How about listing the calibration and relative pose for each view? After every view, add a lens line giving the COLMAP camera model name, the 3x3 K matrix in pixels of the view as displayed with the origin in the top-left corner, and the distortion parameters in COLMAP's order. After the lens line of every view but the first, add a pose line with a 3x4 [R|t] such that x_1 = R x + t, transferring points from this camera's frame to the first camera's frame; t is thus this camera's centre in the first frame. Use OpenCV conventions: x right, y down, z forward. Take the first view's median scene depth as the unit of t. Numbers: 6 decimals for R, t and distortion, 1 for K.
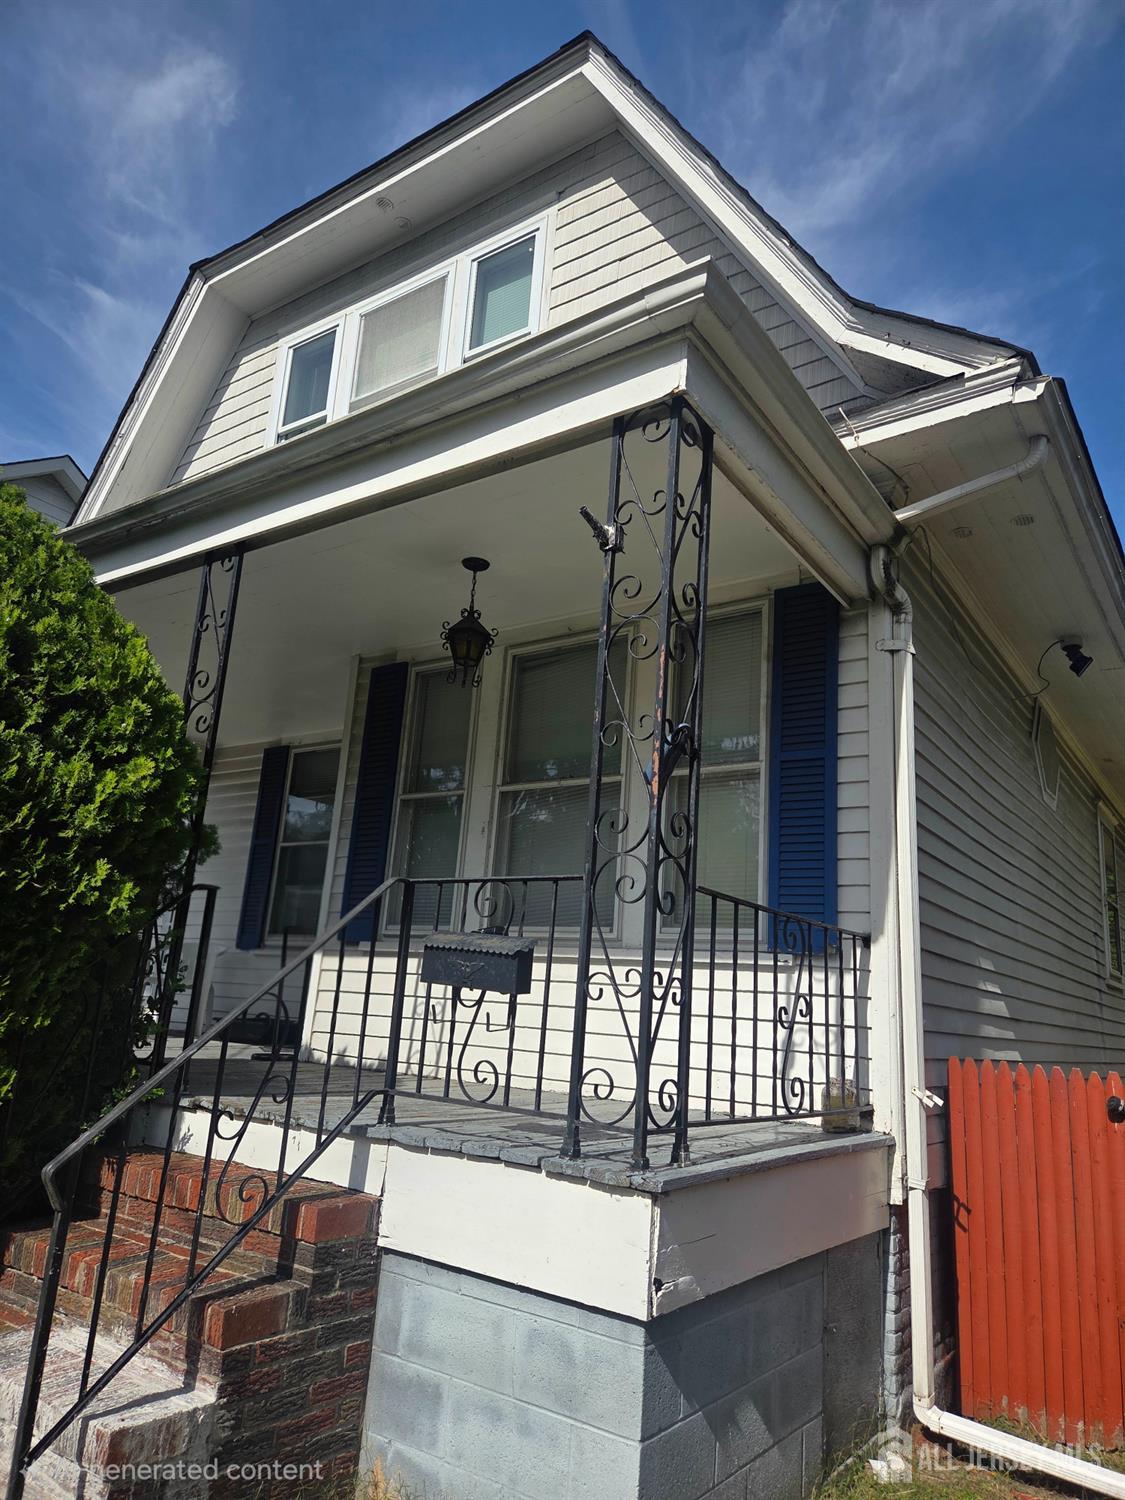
lens RADIAL K [[1018.7, 0, 562.5], [0, 1018.7, 750.0], [0, 0, 1]] dist [0.070337, -0.061236]
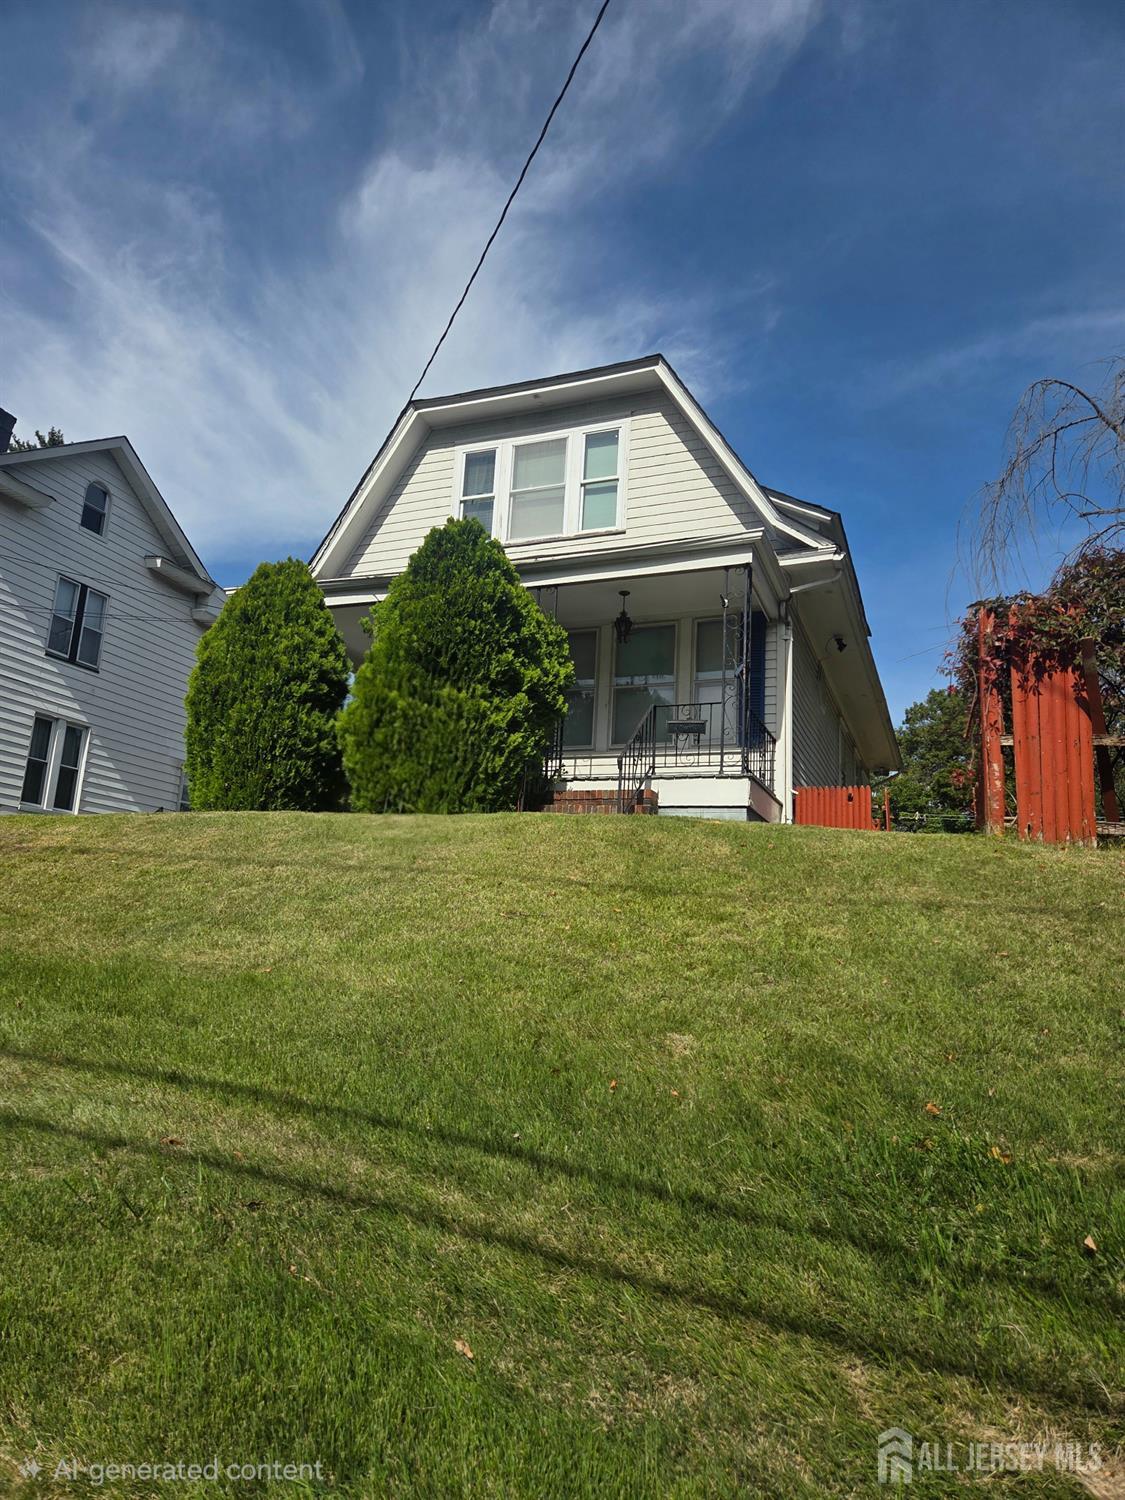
lens RADIAL K [[985.6, 0, 557.4], [0, 985.6, 743.4], [0, 0, 1]] dist [0.068505, -0.054715]
pose [[0.975555, 0.036496, 0.216704, -0.828048], [-0.045953, 0.998191, 0.038764, 0.104986], [-0.214897, -0.047775, 0.975467, -1.447870]]
